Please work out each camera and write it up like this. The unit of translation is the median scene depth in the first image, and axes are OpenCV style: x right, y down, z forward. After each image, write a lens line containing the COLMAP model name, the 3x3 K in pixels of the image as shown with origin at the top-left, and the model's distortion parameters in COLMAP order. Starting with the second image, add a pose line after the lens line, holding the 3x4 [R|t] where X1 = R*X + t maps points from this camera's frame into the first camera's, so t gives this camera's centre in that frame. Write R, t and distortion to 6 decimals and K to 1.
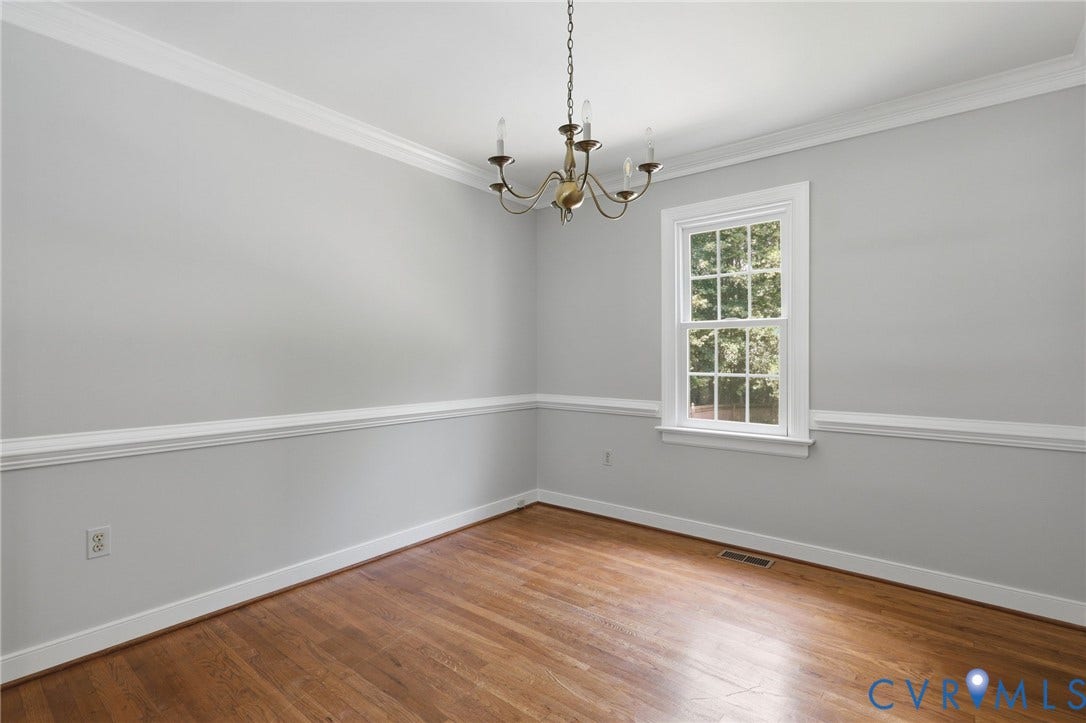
lens RADIAL K [[491.8, 0, 527.5], [0, 491.8, 354.5], [0, 0, 1]] dist [-0.001939, -0.000392]
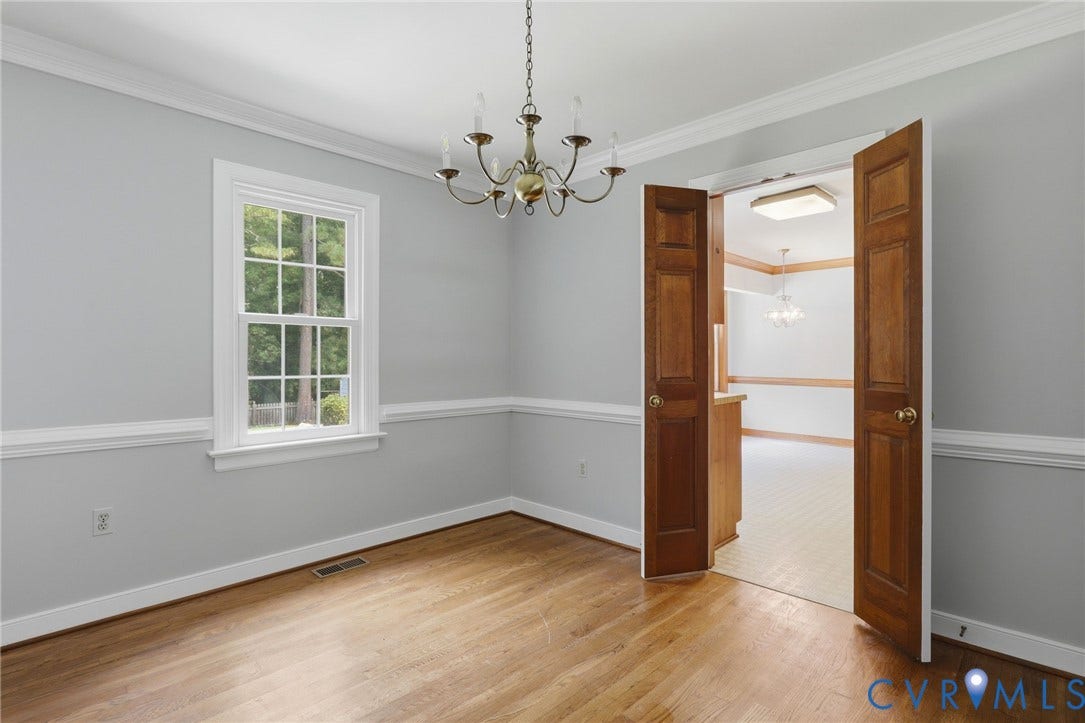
lens RADIAL K [[540.7, 0, 537.8], [0, 540.7, 352.7], [0, 0, 1]] dist [-0.000036, 0.000306]
pose [[0.107537, 0.011375, 0.994136, -0.583936], [-0.003767, 0.999932, -0.011034, 0.007337], [-0.994194, -0.002558, 0.107573, 0.518685]]
